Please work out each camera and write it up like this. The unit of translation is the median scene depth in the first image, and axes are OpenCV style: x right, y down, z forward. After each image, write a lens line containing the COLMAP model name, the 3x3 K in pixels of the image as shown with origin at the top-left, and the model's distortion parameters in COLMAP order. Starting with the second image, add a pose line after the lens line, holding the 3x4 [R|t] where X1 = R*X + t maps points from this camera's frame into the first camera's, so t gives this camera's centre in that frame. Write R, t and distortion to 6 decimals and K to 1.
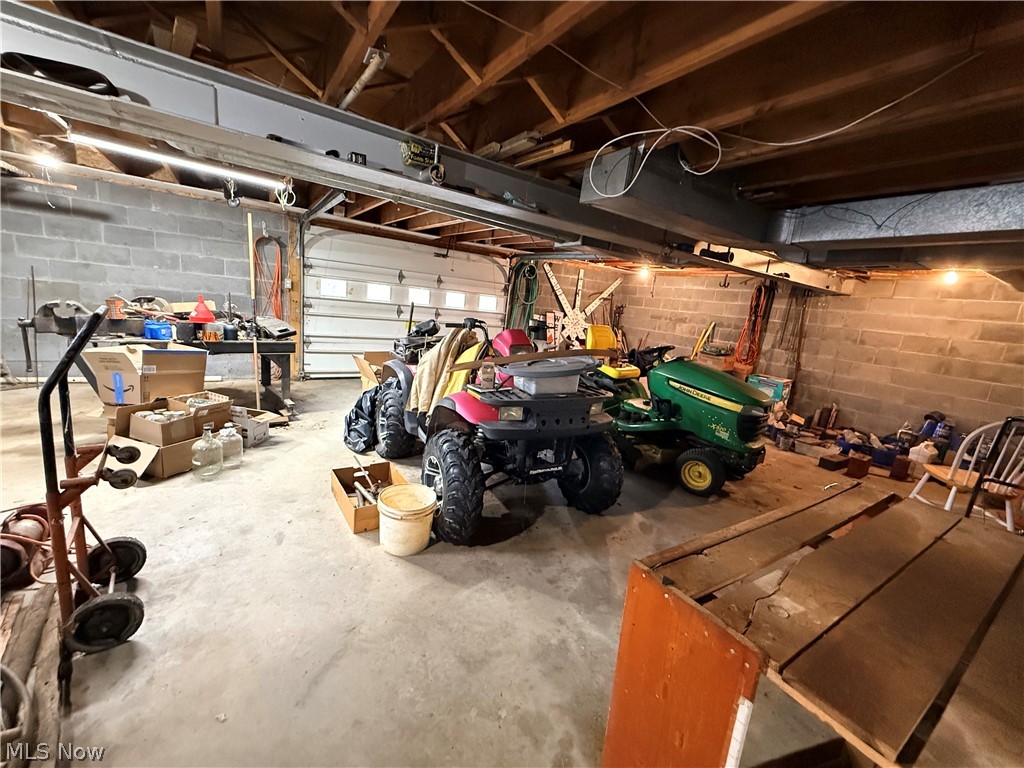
lens RADIAL K [[410.4, 0, 511.6], [0, 410.4, 382.9], [0, 0, 1]] dist [0.003888, -0.000435]
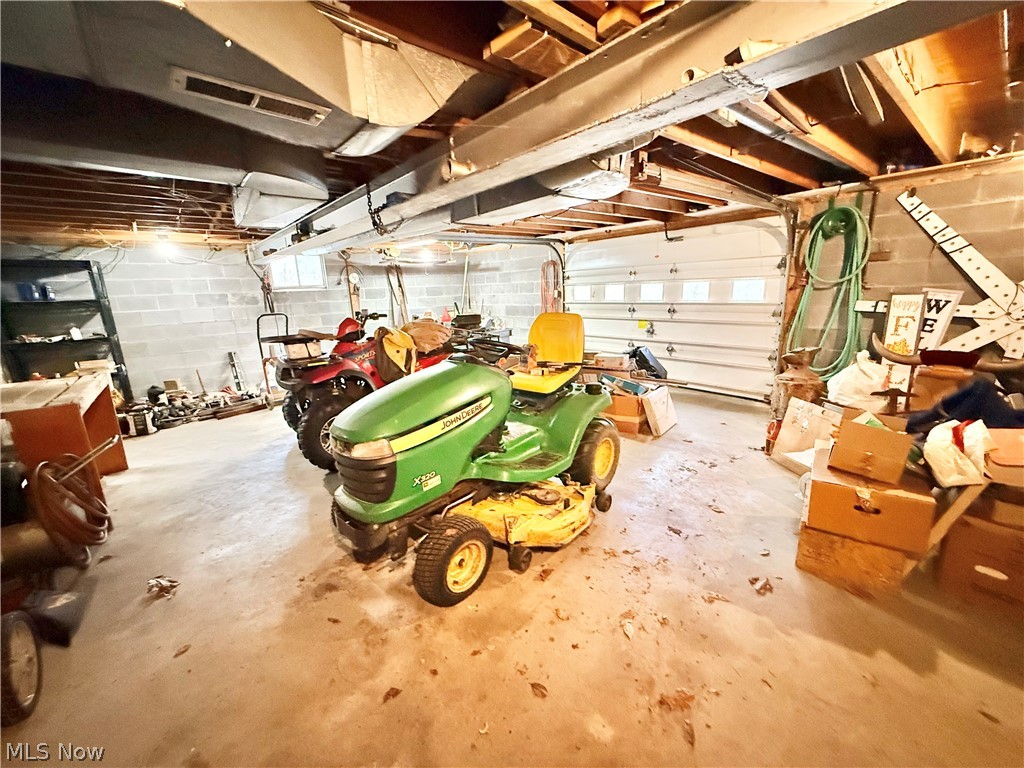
lens RADIAL K [[410.4, 0, 513.2], [0, 410.4, 382.0], [0, 0, 1]] dist [0.003888, -0.000435]
pose [[0.121424, 0.114651, -0.985957, 0.627727], [-0.147062, 0.984422, 0.096361, -0.058426], [0.981646, 0.133296, 0.136393, 0.597515]]
